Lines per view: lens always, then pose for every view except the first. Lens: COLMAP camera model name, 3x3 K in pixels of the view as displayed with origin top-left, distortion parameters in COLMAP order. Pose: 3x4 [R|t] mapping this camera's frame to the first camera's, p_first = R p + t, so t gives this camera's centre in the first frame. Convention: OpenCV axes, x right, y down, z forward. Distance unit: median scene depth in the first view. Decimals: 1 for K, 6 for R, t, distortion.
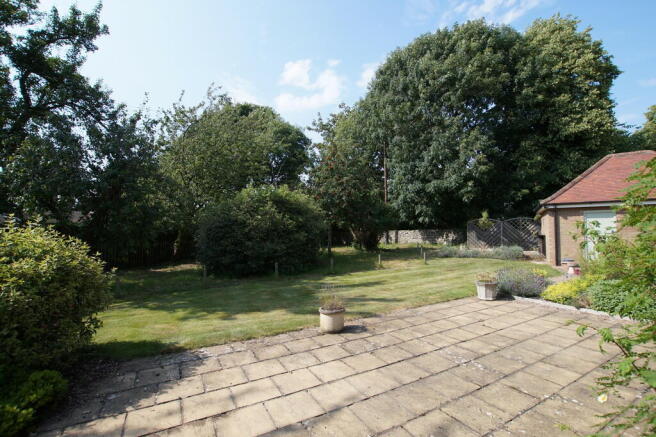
lens RADIAL K [[291.6, 0, 327.3], [0, 291.6, 222.9], [0, 0, 1]] dist [-0.032051, 0.004574]
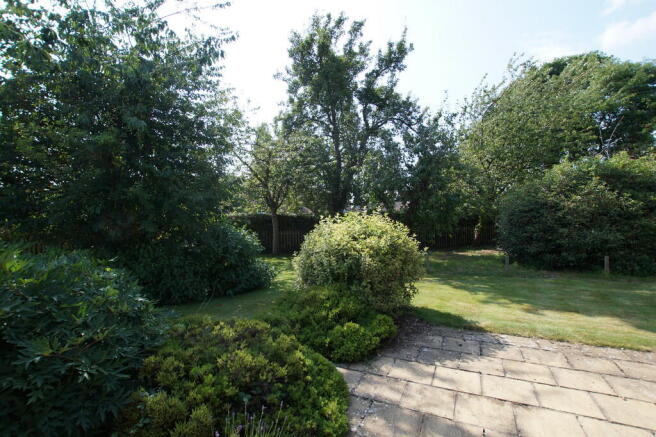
lens RADIAL K [[291.6, 0, 327.3], [0, 291.6, 222.9], [0, 0, 1]] dist [-0.032051, 0.004574]
pose [[0.575256, 0.008025, -0.817934, 0.015328], [0.033605, 0.998876, 0.033434, -0.001377], [0.817283, -0.046720, 0.574340, -0.029465]]
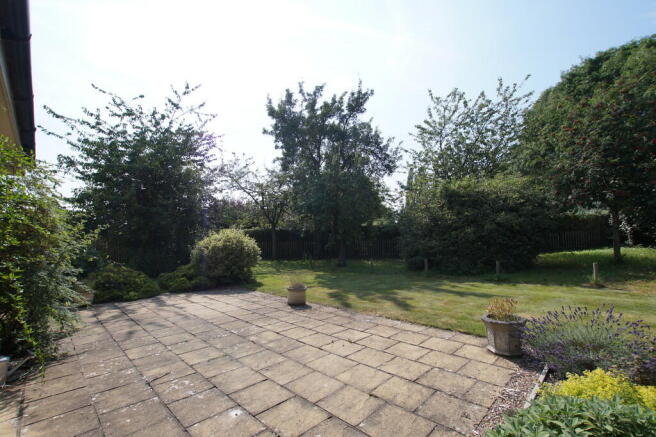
lens RADIAL K [[291.6, 0, 327.3], [0, 291.6, 222.9], [0, 0, 1]] dist [-0.032051, 0.004574]
pose [[0.286435, -0.037199, -0.957377, 1.155600], [0.045203, 0.998658, -0.025279, 0.037201], [0.957033, -0.036035, 0.287732, 0.665807]]
